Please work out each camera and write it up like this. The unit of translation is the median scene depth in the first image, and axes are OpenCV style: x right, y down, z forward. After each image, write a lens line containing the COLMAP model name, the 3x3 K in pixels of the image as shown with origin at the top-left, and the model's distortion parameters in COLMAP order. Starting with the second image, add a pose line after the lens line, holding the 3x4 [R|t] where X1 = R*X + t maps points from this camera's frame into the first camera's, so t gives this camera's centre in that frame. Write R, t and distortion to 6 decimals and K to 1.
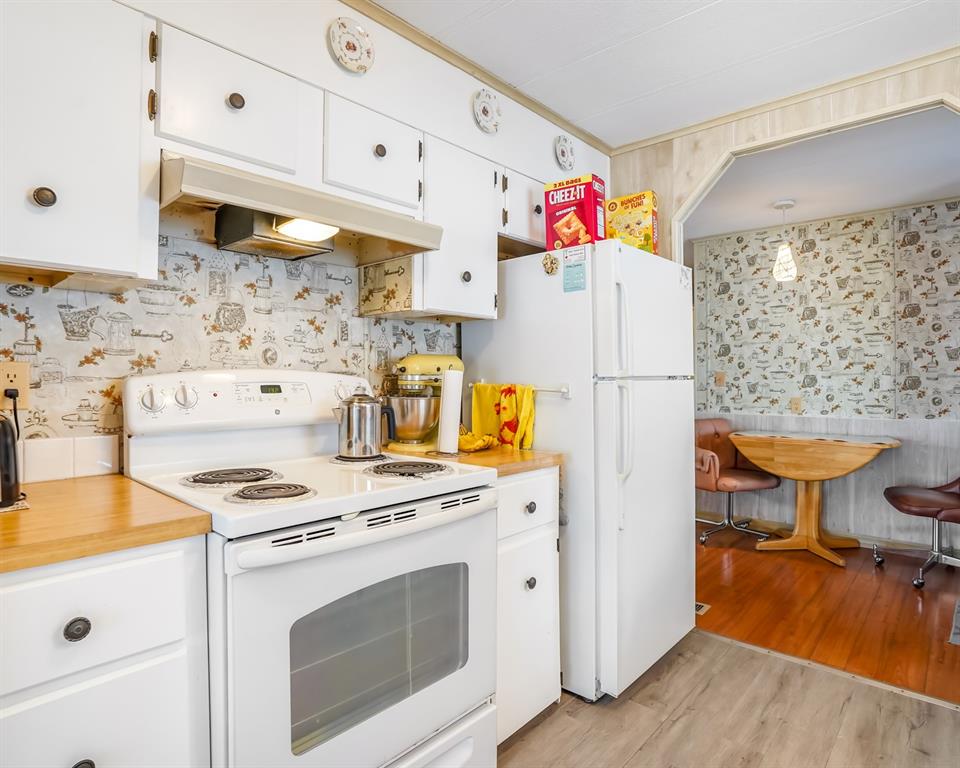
lens RADIAL K [[584.3, 0, 479.2], [0, 584.3, 379.8], [0, 0, 1]] dist [-0.004991, -0.002106]
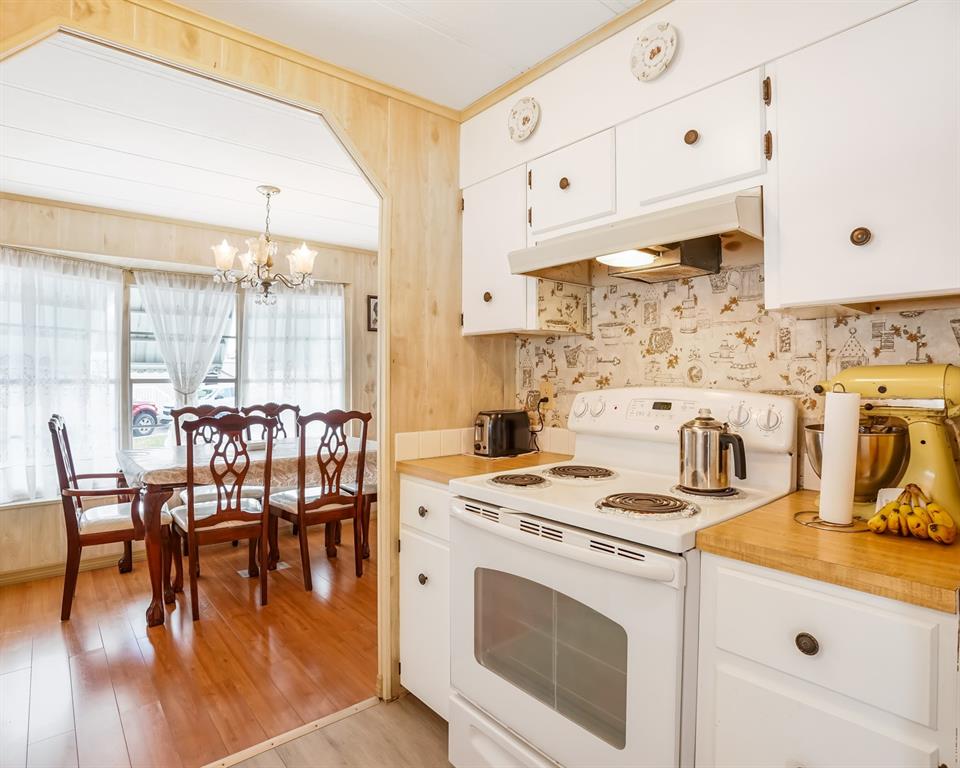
lens RADIAL K [[534.0, 0, 479.9], [0, 534.0, 381.6], [0, 0, 1]] dist [-0.044055, 0.008008]
pose [[-0.121574, -0.003876, -0.992575, 0.625983], [-0.019312, 0.999812, -0.001538, -0.019412], [0.992394, 0.018982, -0.121626, 0.773246]]
